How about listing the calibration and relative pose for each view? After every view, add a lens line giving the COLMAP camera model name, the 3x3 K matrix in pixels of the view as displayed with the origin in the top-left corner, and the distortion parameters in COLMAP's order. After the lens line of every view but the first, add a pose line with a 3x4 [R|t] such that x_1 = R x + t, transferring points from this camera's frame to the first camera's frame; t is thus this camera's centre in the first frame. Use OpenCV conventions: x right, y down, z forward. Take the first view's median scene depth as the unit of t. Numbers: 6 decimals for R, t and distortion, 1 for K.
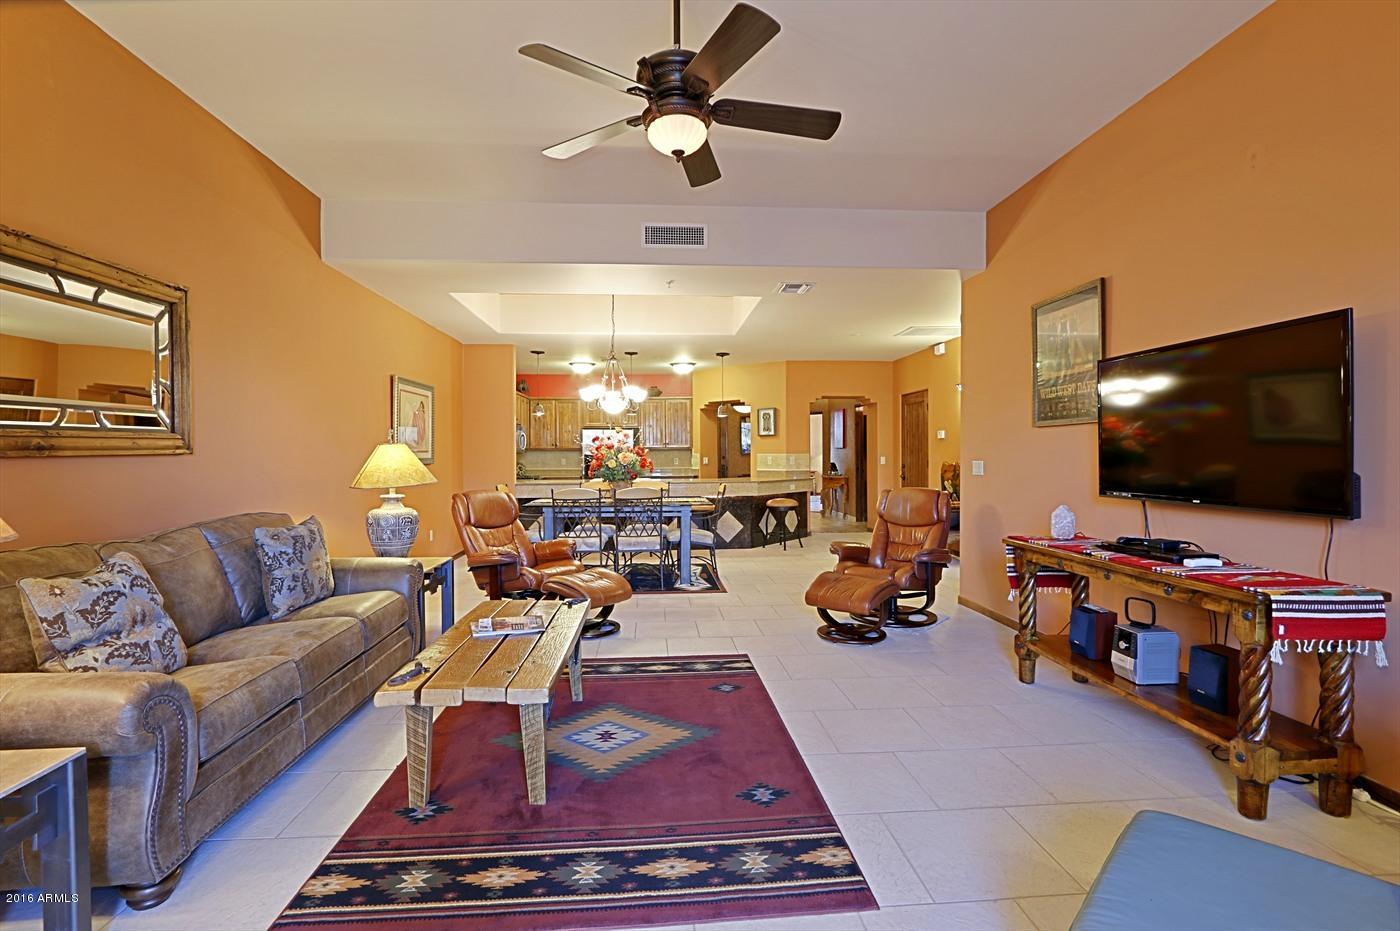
lens RADIAL K [[641.6, 0, 696.4], [0, 641.6, 458.6], [0, 0, 1]] dist [-0.005065, -0.000511]
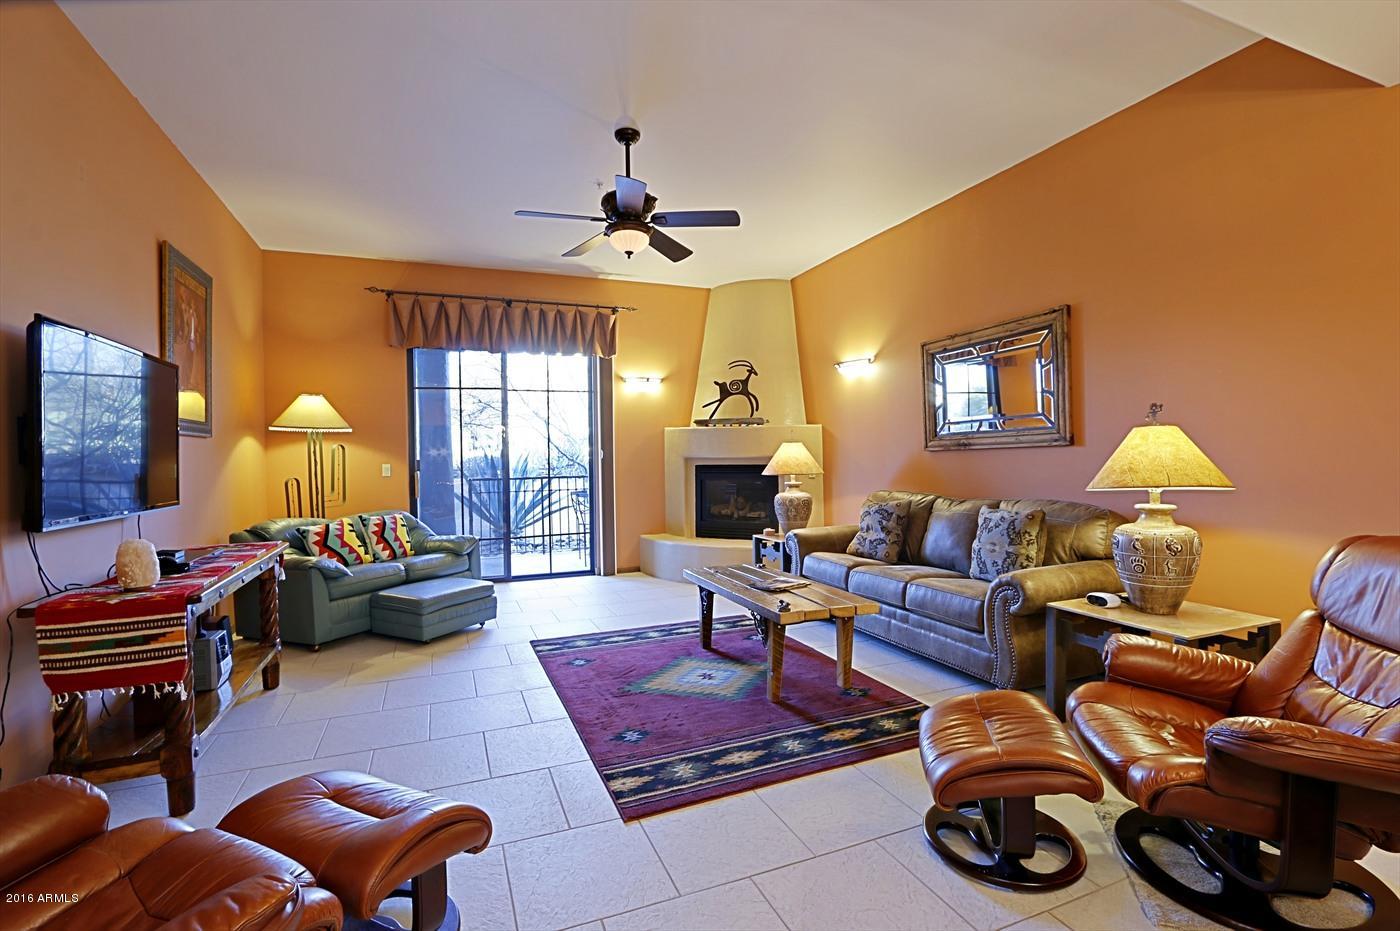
lens RADIAL K [[641.6, 0, 696.2], [0, 641.6, 463.4], [0, 0, 1]] dist [-0.005065, -0.000511]
pose [[-0.951529, 0.024839, -0.306555, 0.235451], [0.019866, 0.999616, 0.019334, -0.010364], [0.306918, 0.012307, -0.951656, 2.007257]]
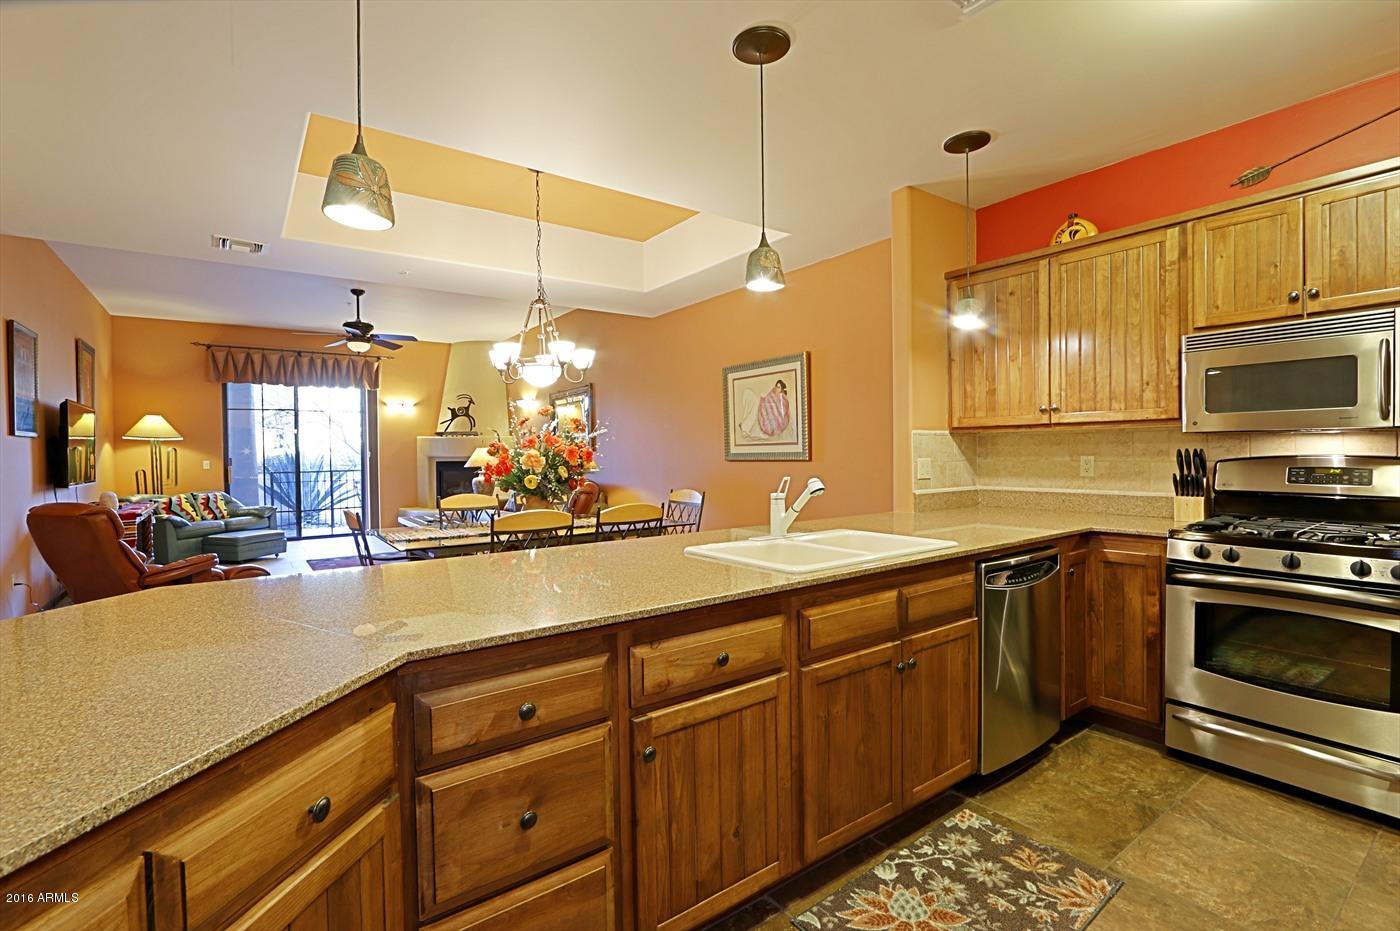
lens RADIAL K [[641.6, 0, 693.5], [0, 641.6, 462.4], [0, 0, 1]] dist [-0.005065, -0.000511]
pose [[-0.852645, 0.026319, -0.521828, 0.222796], [0.015856, 0.999574, 0.024507, -0.011827], [0.522251, 0.012622, -0.852699, 2.277429]]
